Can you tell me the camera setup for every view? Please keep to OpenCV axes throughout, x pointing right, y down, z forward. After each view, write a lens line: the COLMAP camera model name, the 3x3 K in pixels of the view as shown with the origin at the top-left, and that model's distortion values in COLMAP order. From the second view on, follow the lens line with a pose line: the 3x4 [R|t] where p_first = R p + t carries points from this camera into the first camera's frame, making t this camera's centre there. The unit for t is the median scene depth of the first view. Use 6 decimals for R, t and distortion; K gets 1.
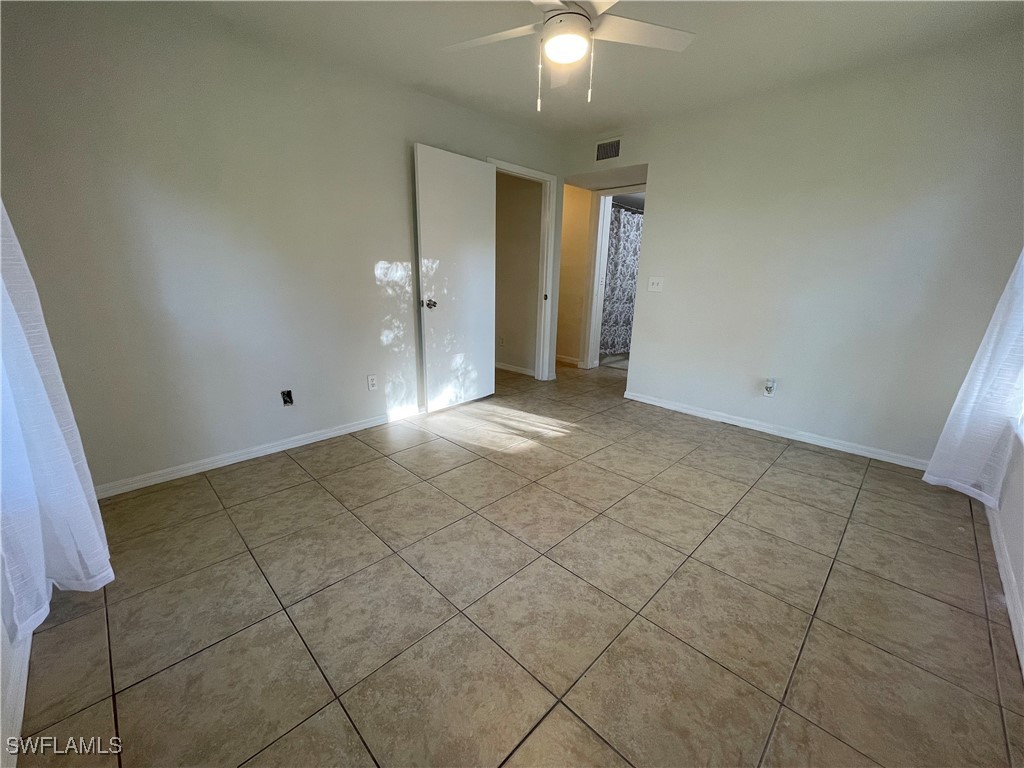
lens RADIAL K [[409.3, 0, 512.0], [0, 409.3, 384.0], [0, 0, 1]] dist [-0.002043, -0.000303]
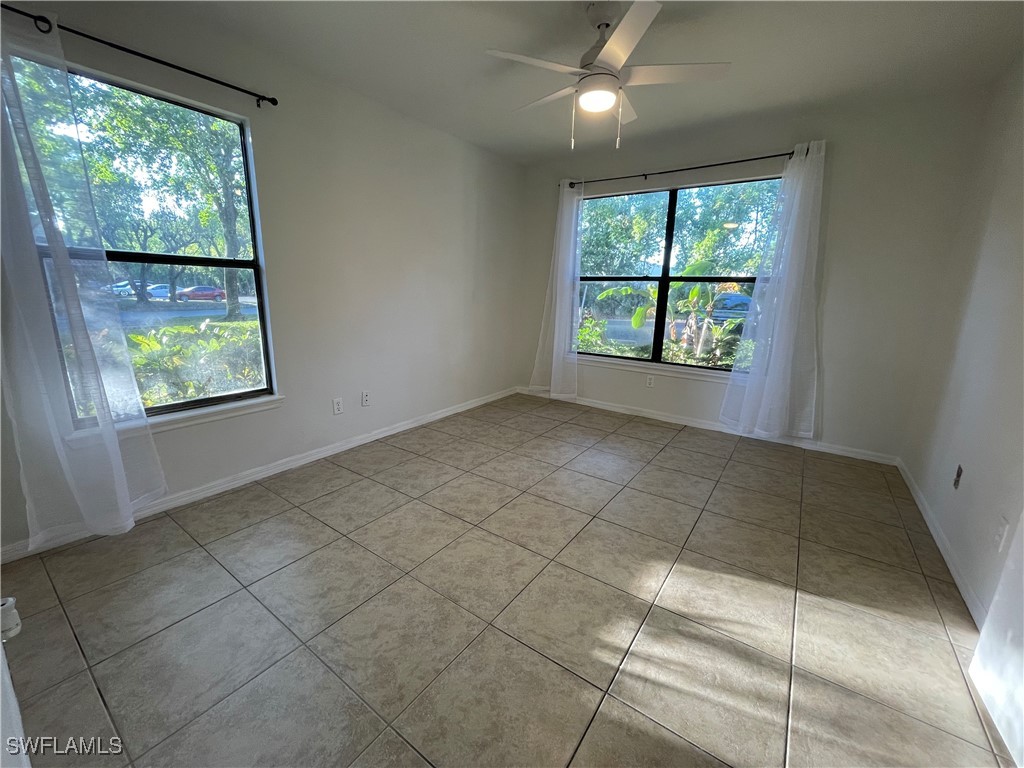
lens RADIAL K [[409.3, 0, 512.0], [0, 409.3, 384.0], [0, 0, 1]] dist [-0.002043, -0.000303]
pose [[-0.986001, 0.001656, -0.166731, 0.432752], [-0.077746, 0.880031, 0.468509, -0.486946], [0.147504, 0.474913, -0.867583, 1.807229]]
